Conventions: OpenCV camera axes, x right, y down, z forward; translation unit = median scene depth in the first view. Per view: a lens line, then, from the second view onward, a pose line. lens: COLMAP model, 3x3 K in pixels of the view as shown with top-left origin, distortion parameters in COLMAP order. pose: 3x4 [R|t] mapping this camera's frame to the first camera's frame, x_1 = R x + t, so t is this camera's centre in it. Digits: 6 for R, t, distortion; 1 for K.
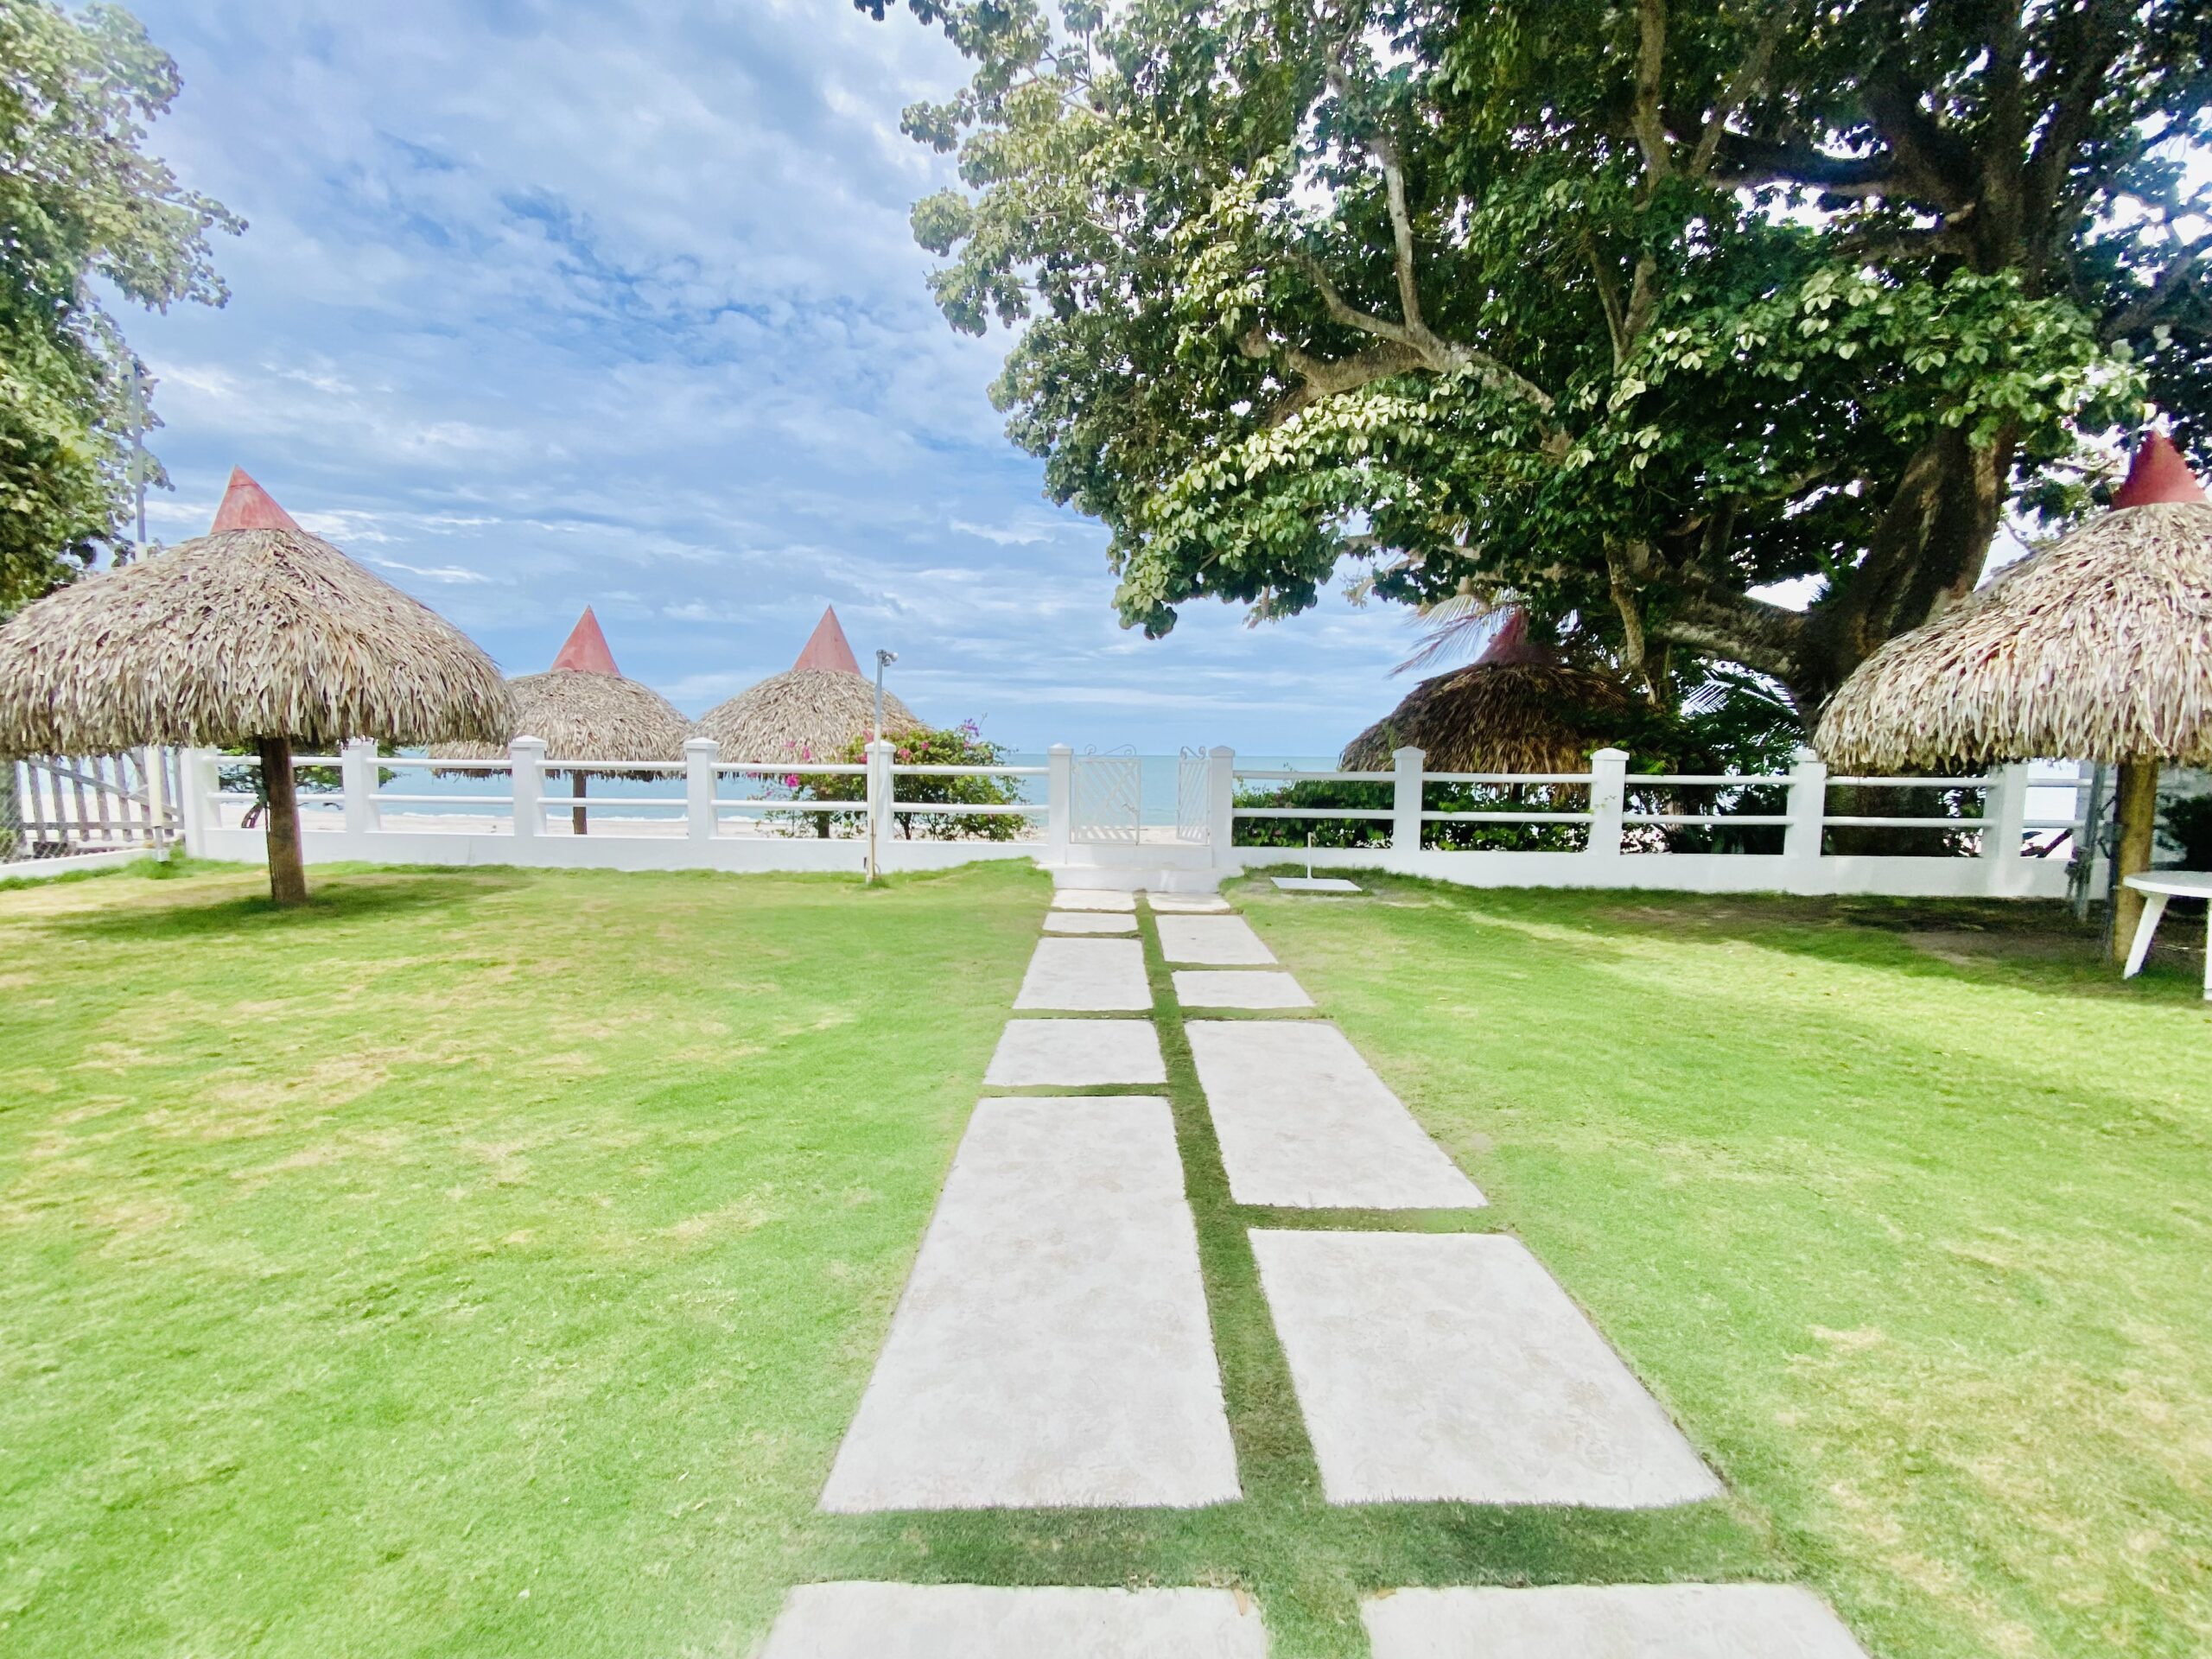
lens RADIAL K [[898.6, 0, 1121.6], [0, 898.6, 833.3], [0, 0, 1]] dist [0.006340, -0.013989]
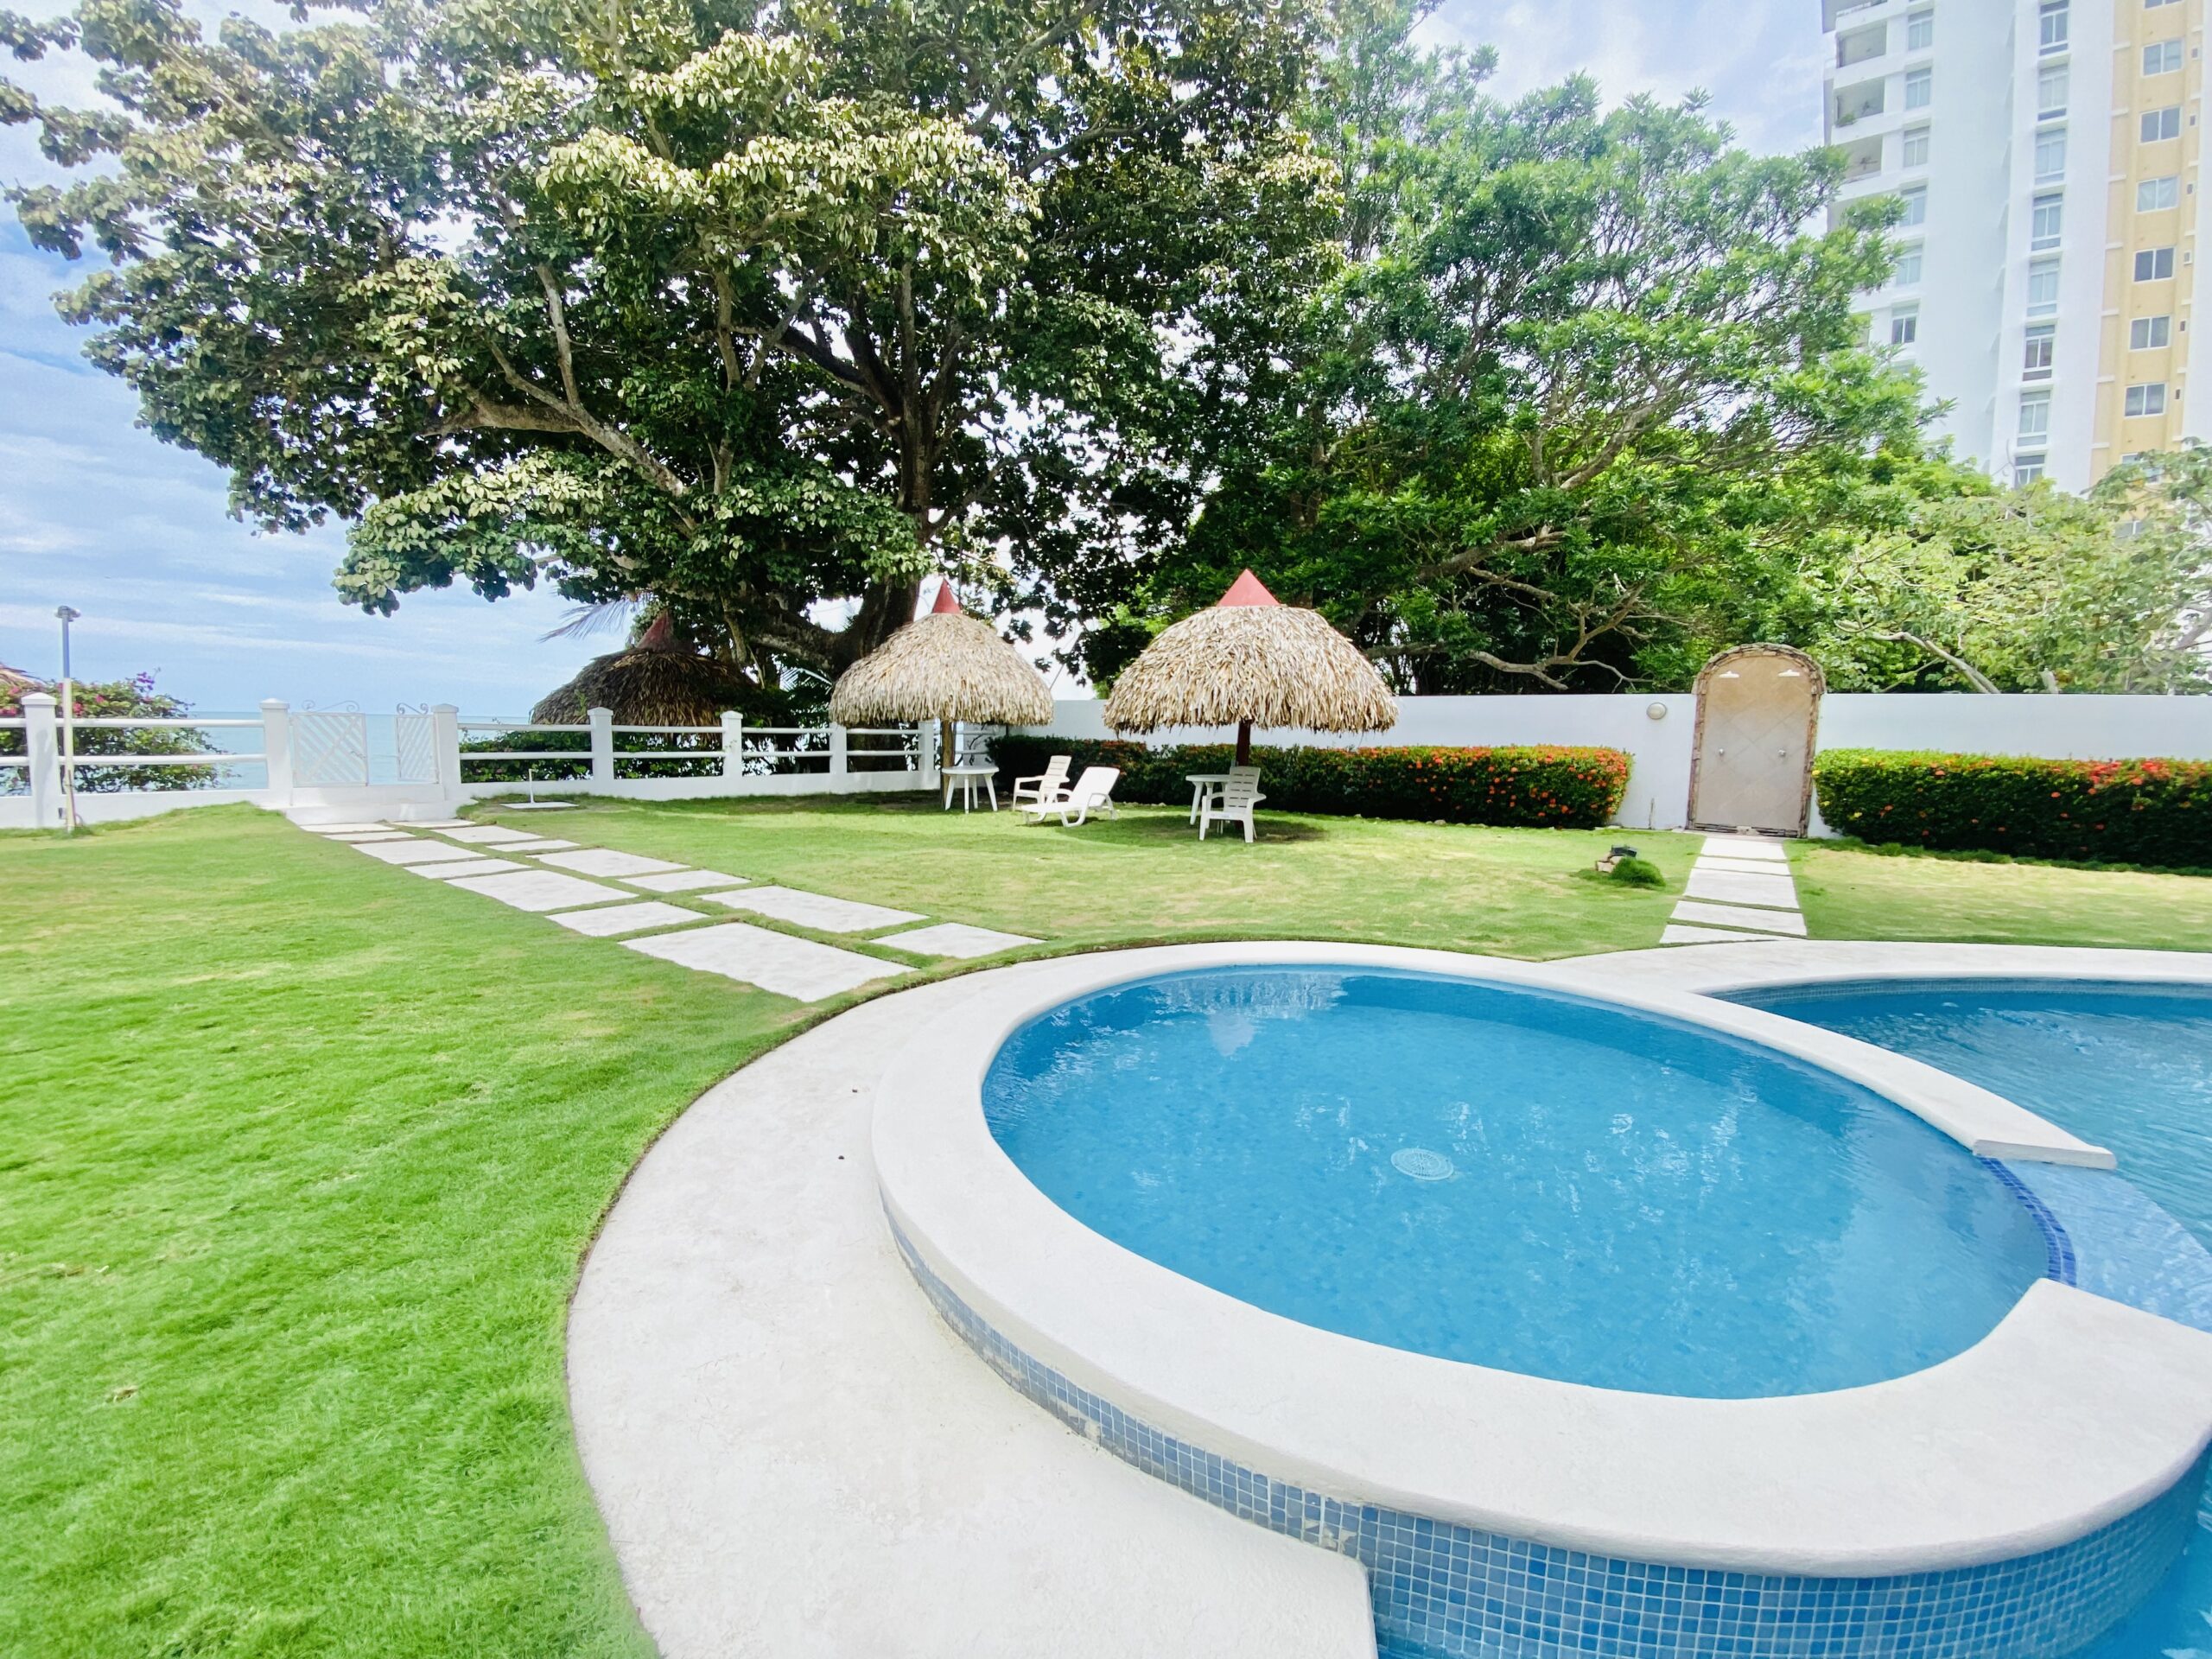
lens RADIAL K [[898.6, 0, 1094.5], [0, 898.6, 837.9], [0, 0, 1]] dist [0.006340, -0.013989]
pose [[0.646910, -0.088516, 0.757412, -0.249403], [0.052114, 0.996050, 0.071894, 0.044745], [-0.760784, -0.007038, 0.648968, -0.486235]]
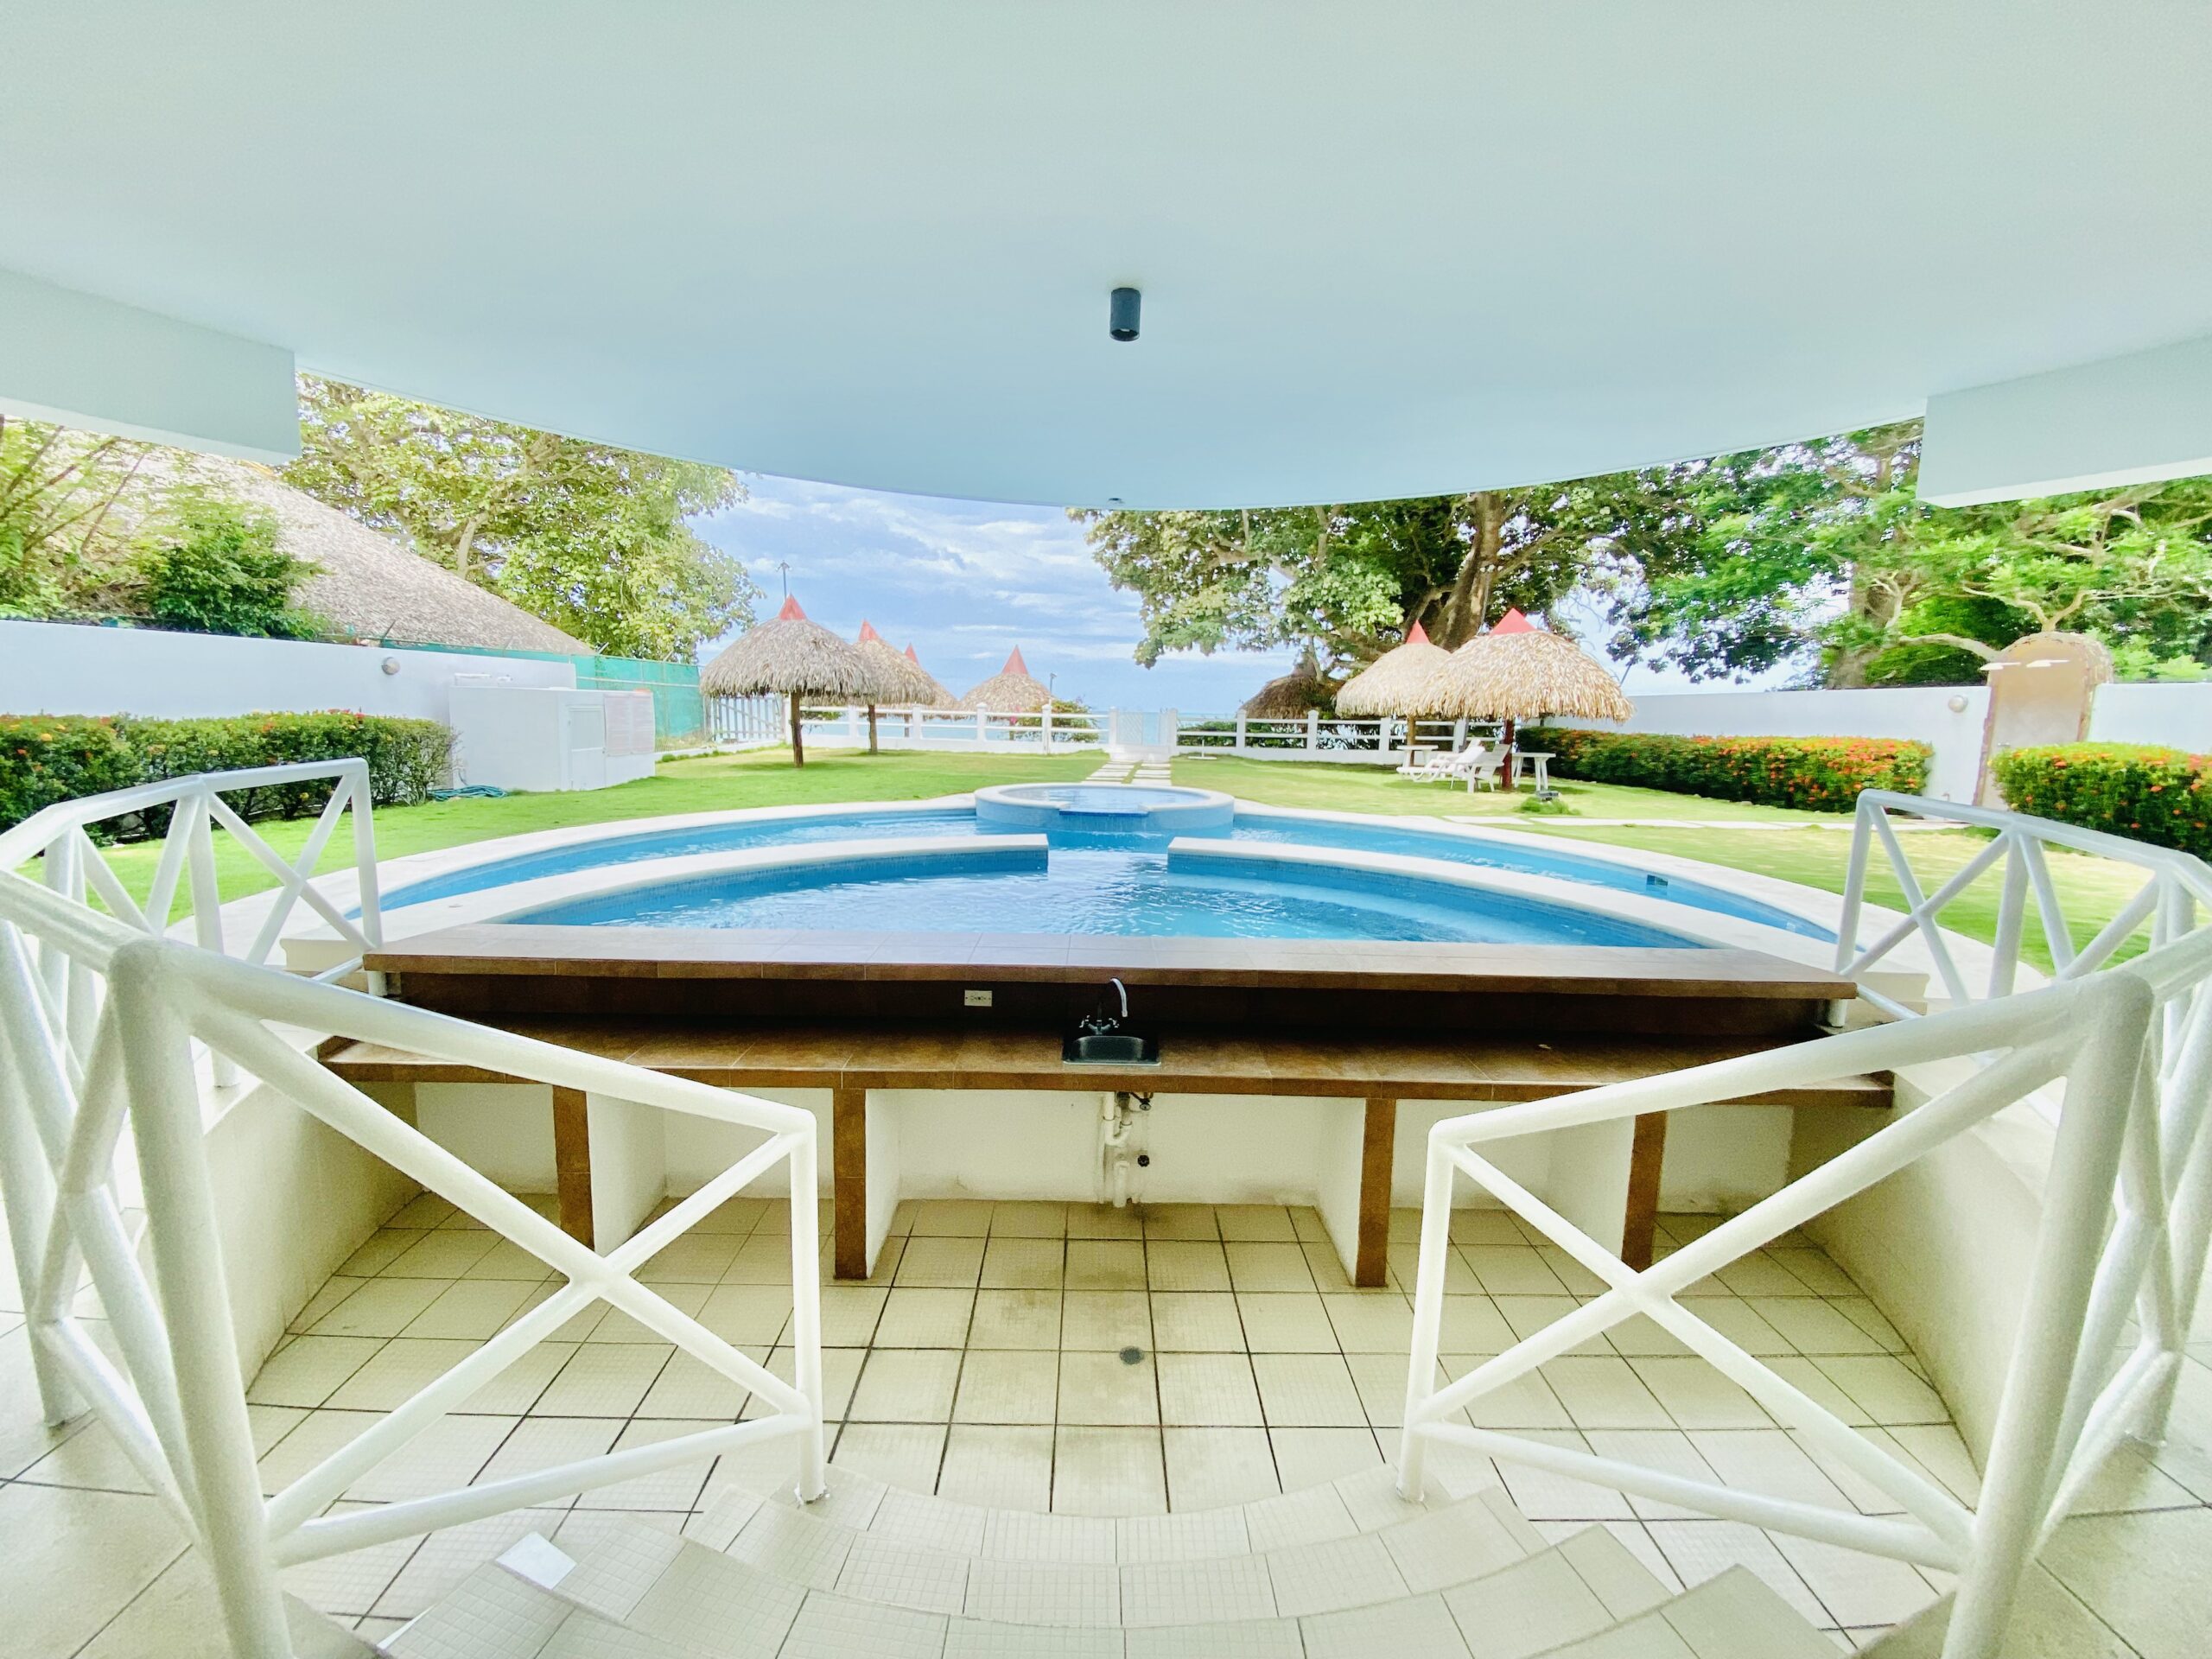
lens RADIAL K [[898.6, 0, 1098.5], [0, 898.6, 844.7], [0, 0, 1]] dist [0.006340, -0.013989]
pose [[0.995817, 0.025550, -0.087721, 0.122185], [-0.020210, 0.997919, 0.061226, 0.140022], [0.089103, -0.059197, 0.994262, -1.588914]]
